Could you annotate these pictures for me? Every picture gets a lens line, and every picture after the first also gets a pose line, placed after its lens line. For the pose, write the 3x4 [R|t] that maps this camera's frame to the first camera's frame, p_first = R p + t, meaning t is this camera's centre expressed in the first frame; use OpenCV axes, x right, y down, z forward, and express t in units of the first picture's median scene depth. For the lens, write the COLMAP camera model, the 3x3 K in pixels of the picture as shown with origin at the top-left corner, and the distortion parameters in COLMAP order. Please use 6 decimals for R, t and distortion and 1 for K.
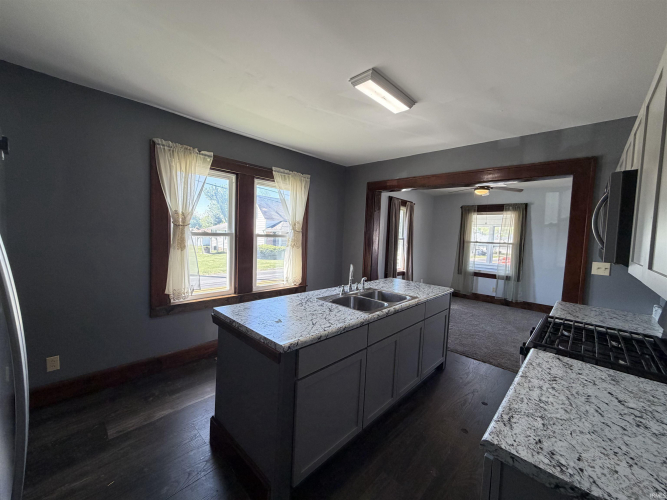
lens RADIAL K [[265.0, 0, 334.1], [0, 265.0, 249.3], [0, 0, 1]] dist [0.000549, 0.000045]
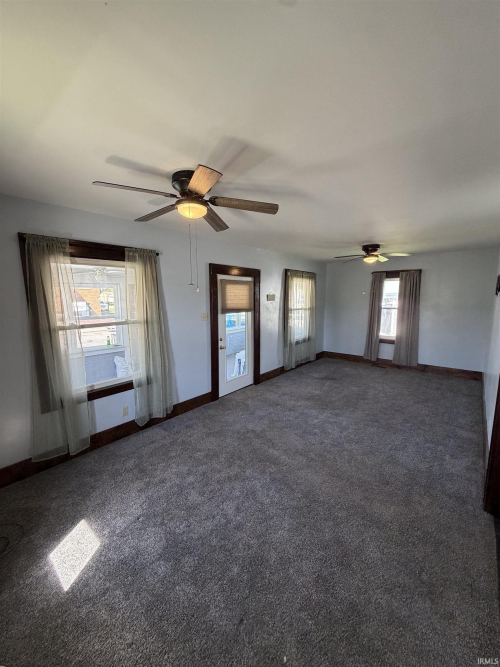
lens RADIAL K [[265.0, 0, 251.0], [0, 265.0, 332.0], [0, 0, 1]] dist [0.000549, 0.000045]
pose [[-0.045401, -0.180254, 0.982572, 0.183121], [0.063275, 0.981092, 0.182907, -0.161618], [-0.996963, 0.070477, -0.033137, 1.456143]]
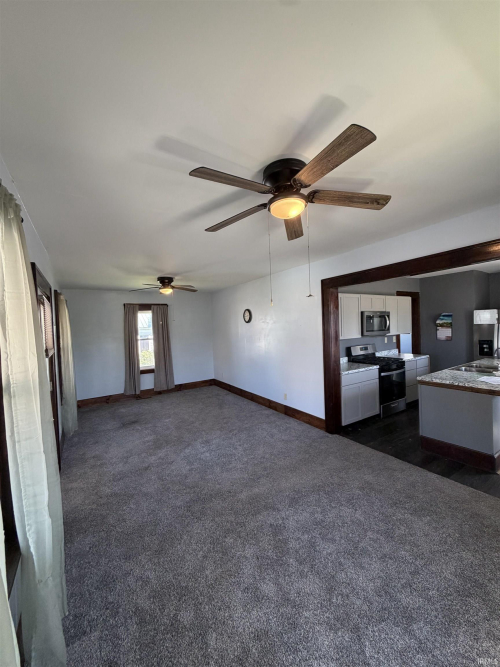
lens RADIAL K [[265.0, 0, 251.0], [0, 265.0, 332.0], [0, 0, 1]] dist [0.000549, 0.000045]
pose [[-0.966508, -0.011890, 0.256359, 0.765487], [0.012835, 0.995437, 0.094559, -0.146482], [-0.256314, 0.094683, -0.961945, 2.070088]]
